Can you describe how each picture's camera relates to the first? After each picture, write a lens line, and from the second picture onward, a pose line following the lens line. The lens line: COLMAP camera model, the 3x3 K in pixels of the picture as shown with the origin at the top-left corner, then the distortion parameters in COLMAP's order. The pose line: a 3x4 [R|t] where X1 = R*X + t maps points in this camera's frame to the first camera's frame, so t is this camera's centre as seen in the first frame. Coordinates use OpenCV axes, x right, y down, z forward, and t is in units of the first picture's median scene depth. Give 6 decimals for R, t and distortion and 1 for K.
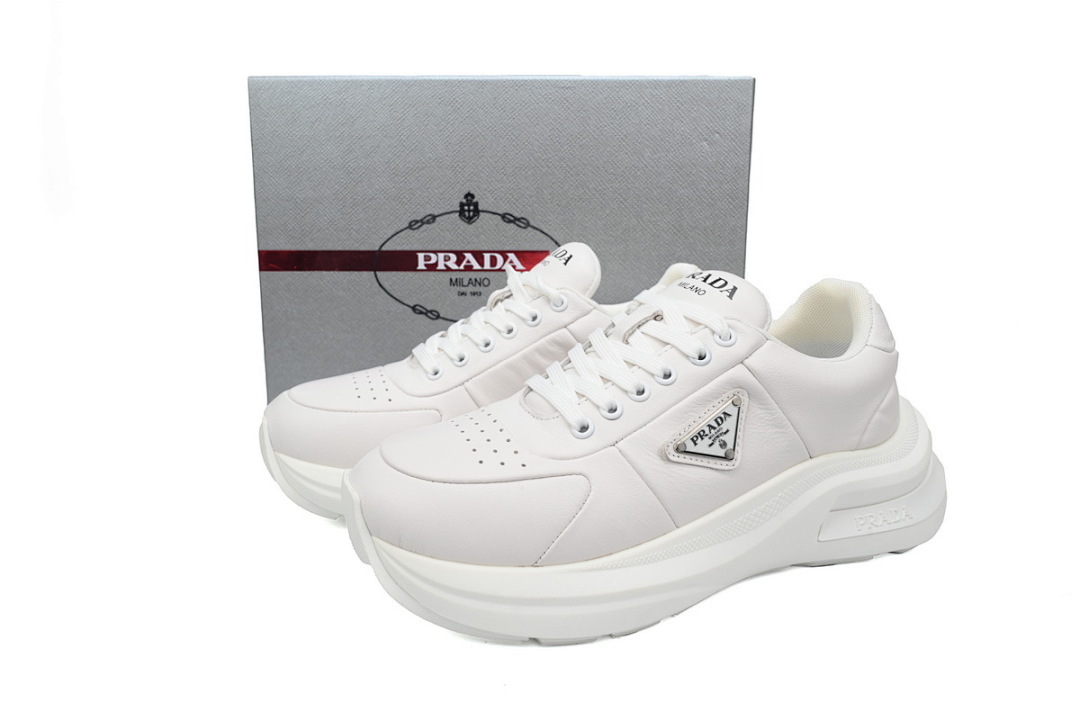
lens RADIAL K [[627.2, 0, 540.0], [0, 627.2, 360.0], [0, 0, 1]] dist [-0.083957, -0.000376]
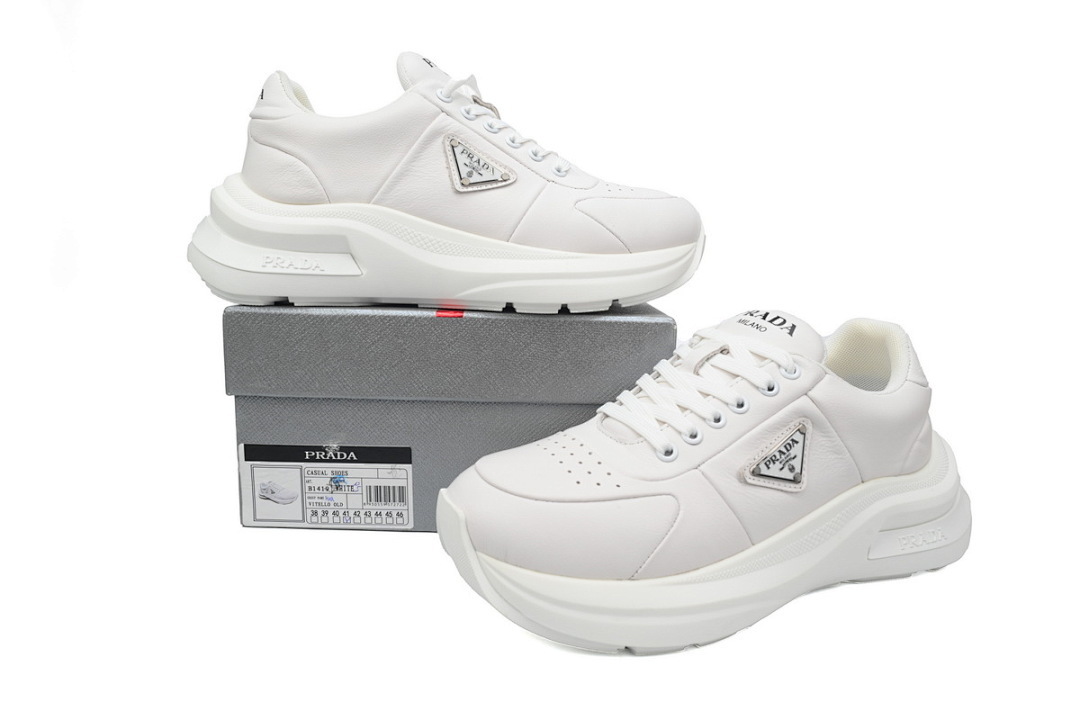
lens RADIAL K [[627.2, 0, 540.0], [0, 627.2, 360.0], [0, 0, 1]] dist [-0.083957, -0.000376]
pose [[0.998963, 0.021543, 0.040110, -0.193917], [-0.019728, 0.998786, -0.045130, 0.002420], [-0.041034, 0.044292, 0.998176, -0.074182]]
